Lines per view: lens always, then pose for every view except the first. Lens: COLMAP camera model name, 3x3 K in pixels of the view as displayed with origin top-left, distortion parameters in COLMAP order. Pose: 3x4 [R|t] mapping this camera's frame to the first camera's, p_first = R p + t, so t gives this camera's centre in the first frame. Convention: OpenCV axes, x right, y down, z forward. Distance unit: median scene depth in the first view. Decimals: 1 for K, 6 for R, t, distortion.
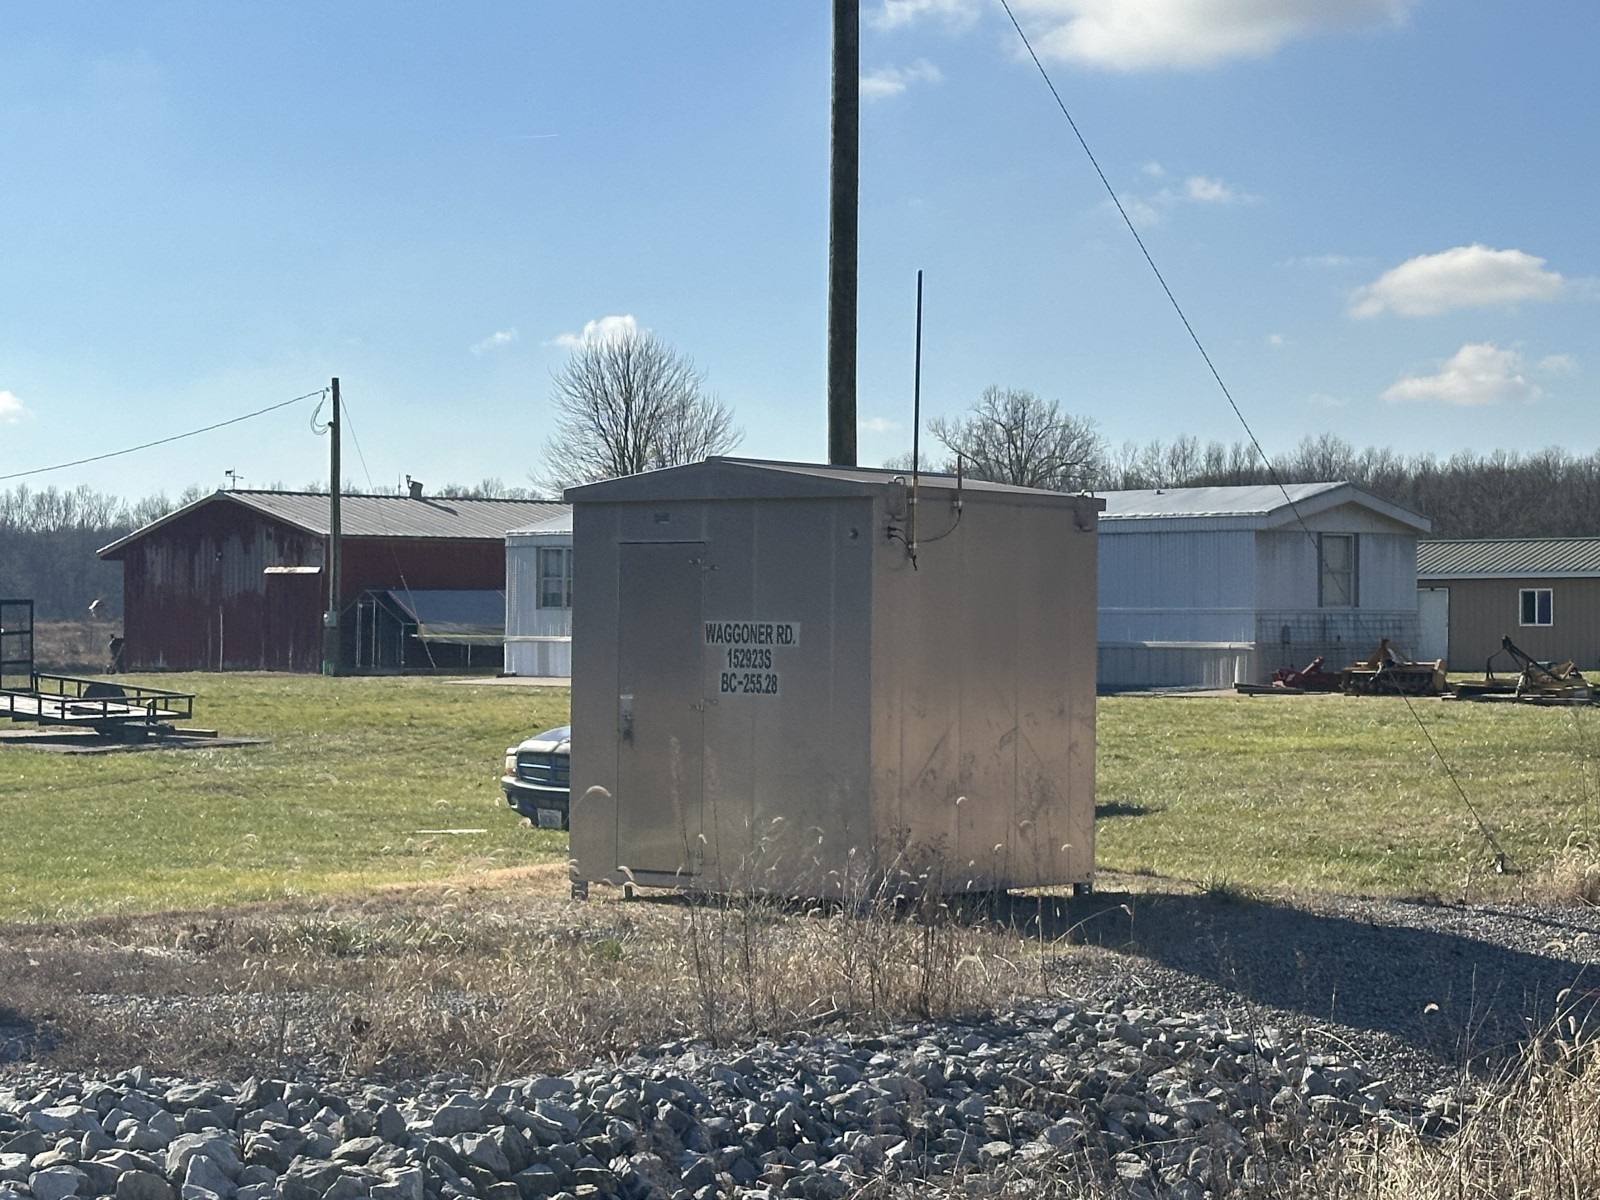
lens RADIAL K [[3511.9, 0, 802.1], [0, 3511.9, 599.2], [0, 0, 1]] dist [0.154255, 0.000000]
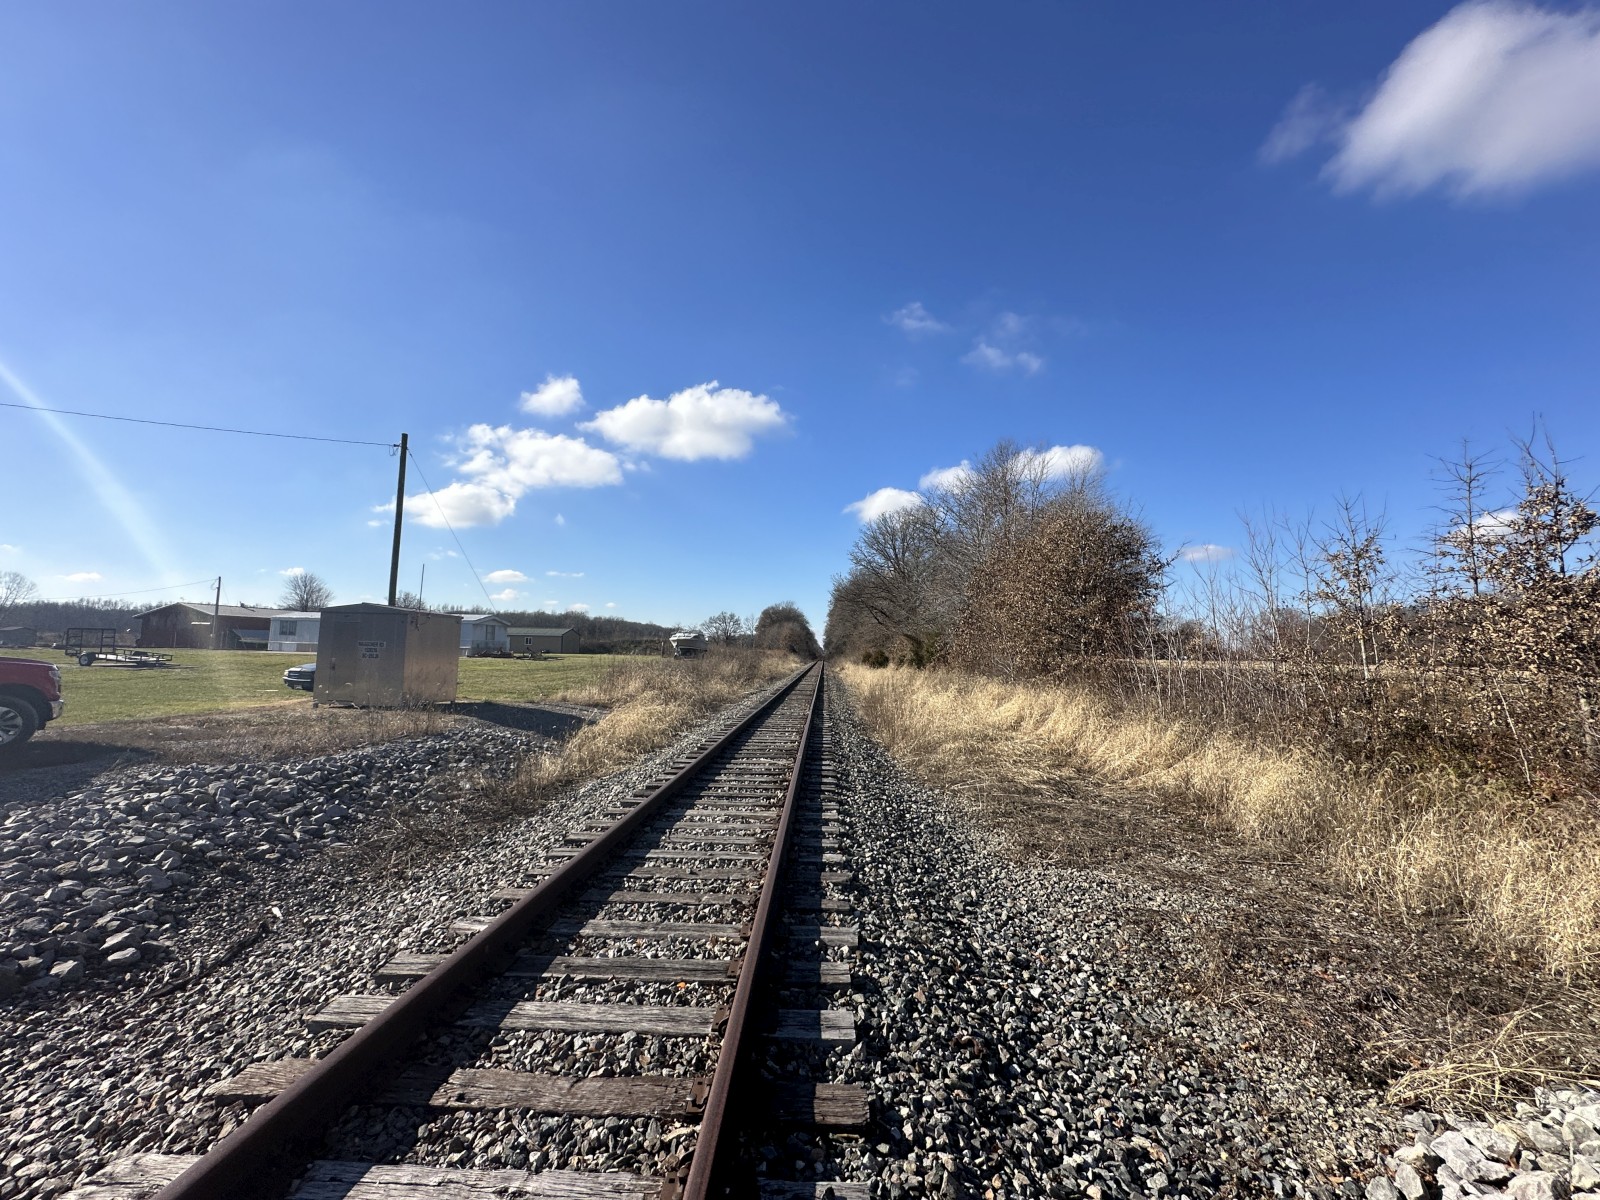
lens RADIAL K [[640.4, 0, 799.8], [0, 640.4, 602.9], [0, 0, 1]] dist [-0.001622, 0.000483]
pose [[0.816328, 0.060789, 0.574381, -0.039316], [-0.026640, 0.997351, -0.067692, -0.001310], [-0.576974, 0.039957, 0.815785, 0.063101]]
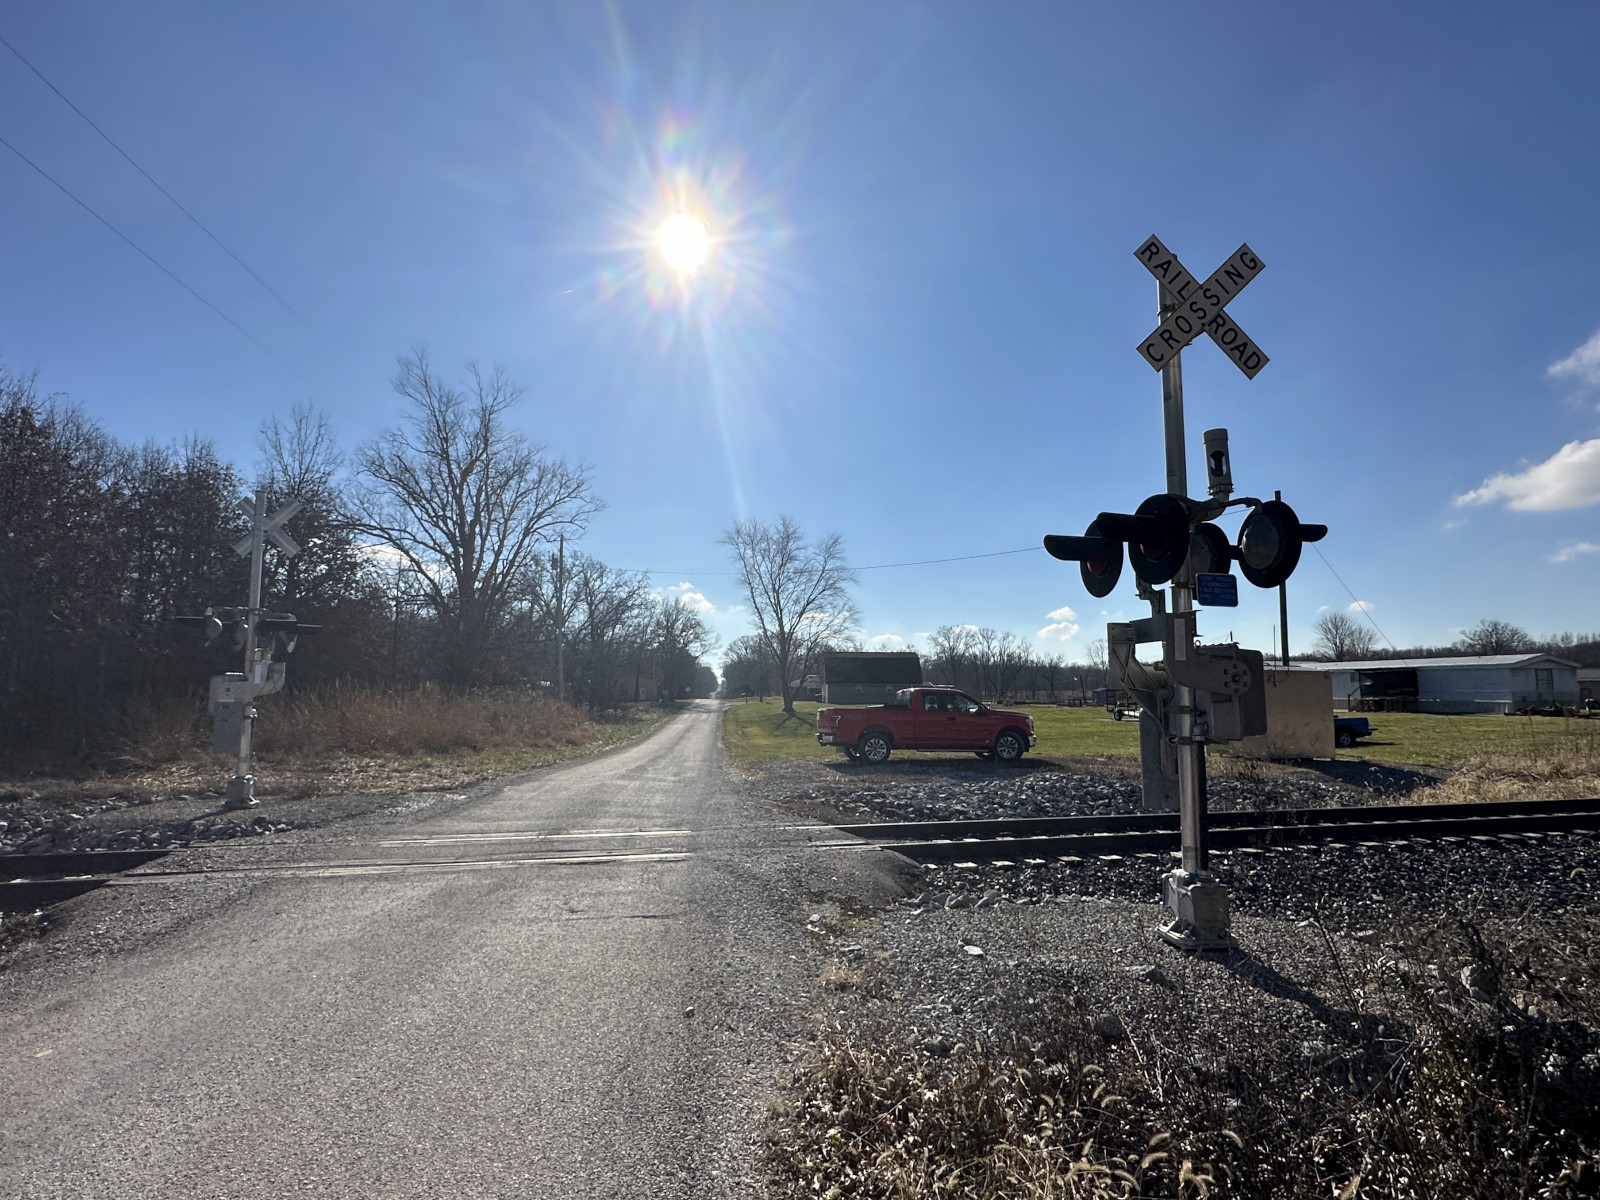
lens RADIAL K [[864.3, 0, 806.5], [0, 864.3, 602.6], [0, 0, 1]] dist [-0.017214, -0.000760]
pose [[0.814528, -0.055501, -0.577464, 0.183595], [-0.000027, 0.995409, -0.095708, -0.011471], [0.580125, 0.077972, 0.810787, -0.289239]]
